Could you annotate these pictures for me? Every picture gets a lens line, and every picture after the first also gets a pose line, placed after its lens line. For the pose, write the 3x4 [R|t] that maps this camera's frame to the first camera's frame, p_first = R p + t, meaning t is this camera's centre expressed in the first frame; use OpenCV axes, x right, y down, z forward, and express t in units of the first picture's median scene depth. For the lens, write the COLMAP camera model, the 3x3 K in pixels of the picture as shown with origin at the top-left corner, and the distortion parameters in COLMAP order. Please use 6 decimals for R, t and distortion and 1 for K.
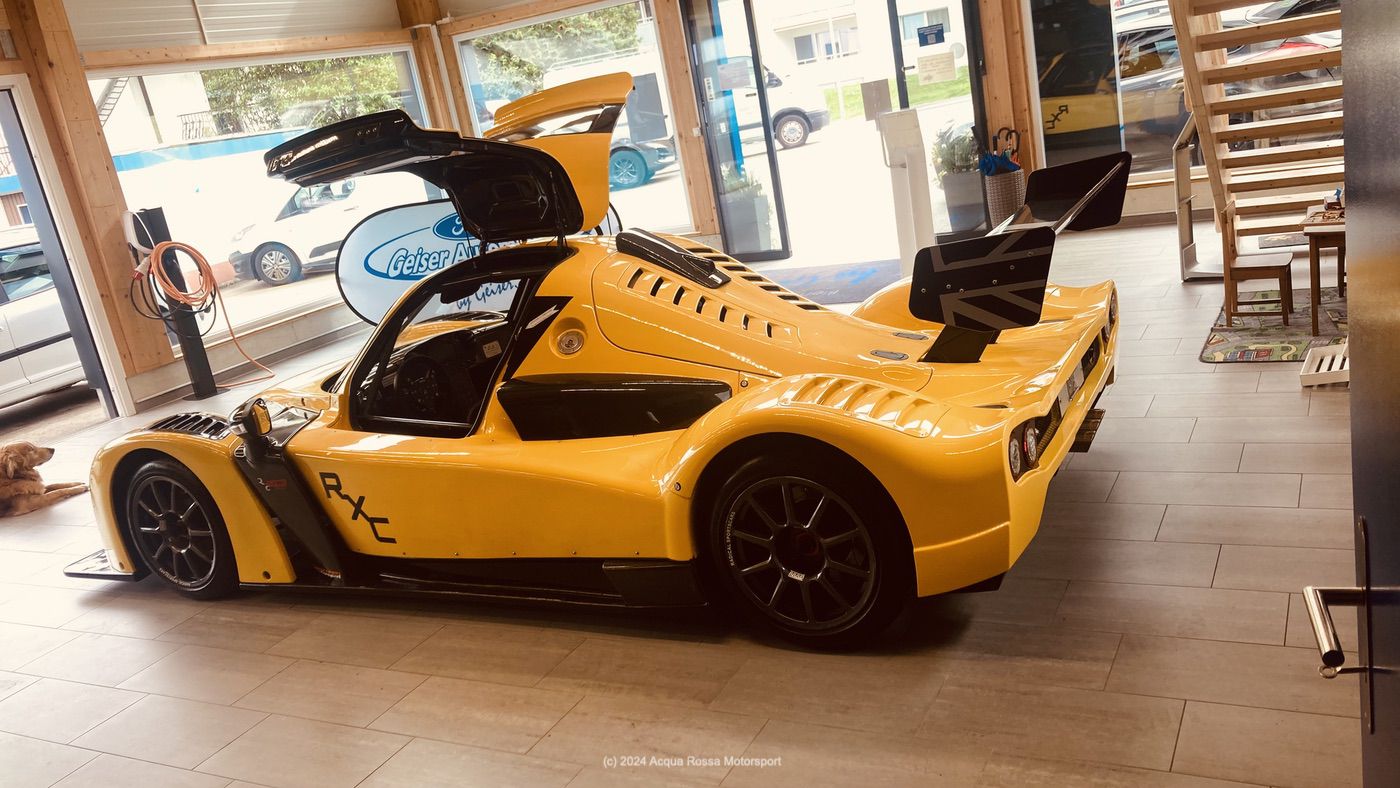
lens RADIAL K [[1163.3, 0, 701.8], [0, 1163.3, 395.4], [0, 0, 1]] dist [0.028321, 0.006817]
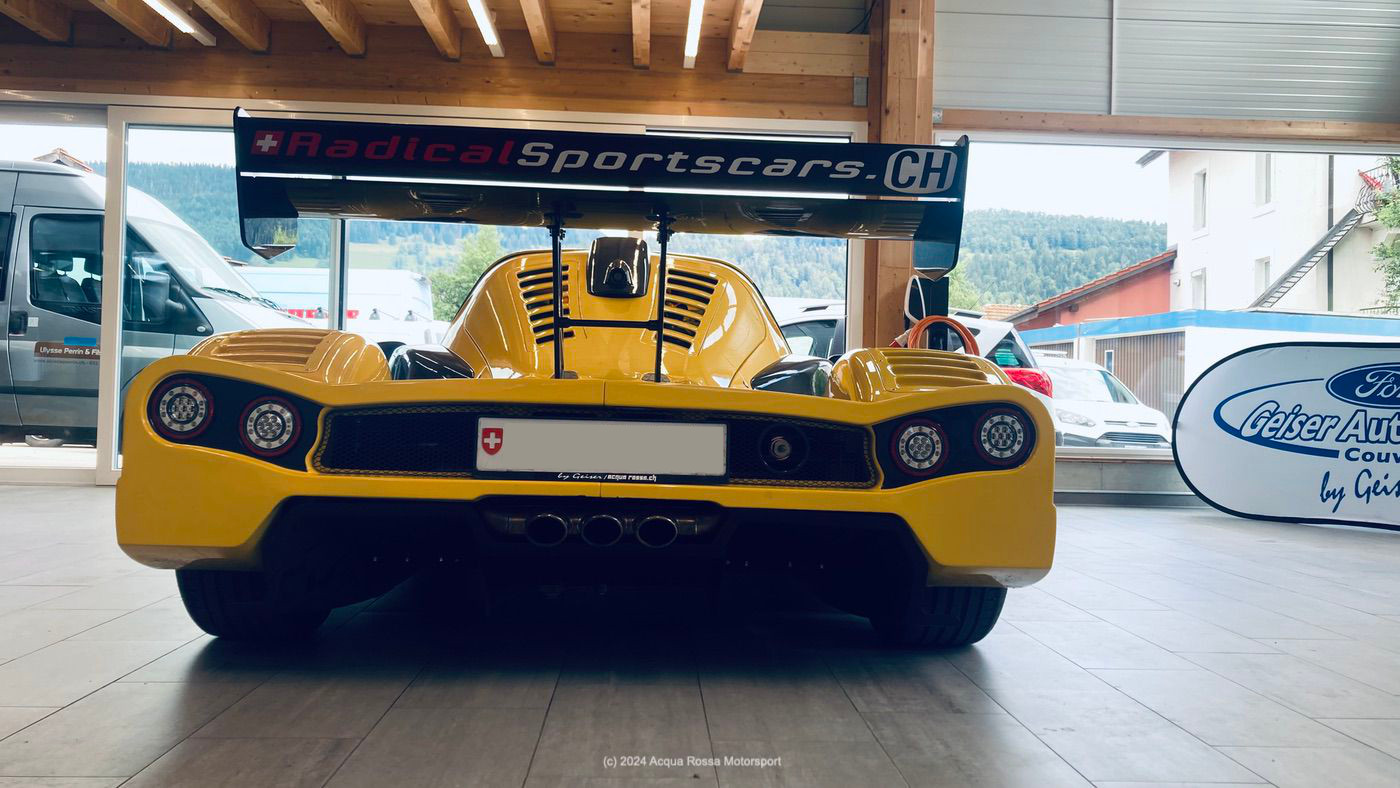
lens RADIAL K [[1148.8, 0, 701.7], [0, 1148.8, 390.1], [0, 0, 1]] dist [0.029364, -0.002205]
pose [[0.507865, 0.177239, -0.843006, 0.170041], [-0.336007, 0.941849, -0.004406, -0.018296], [0.793204, 0.285493, 0.537886, 0.424403]]
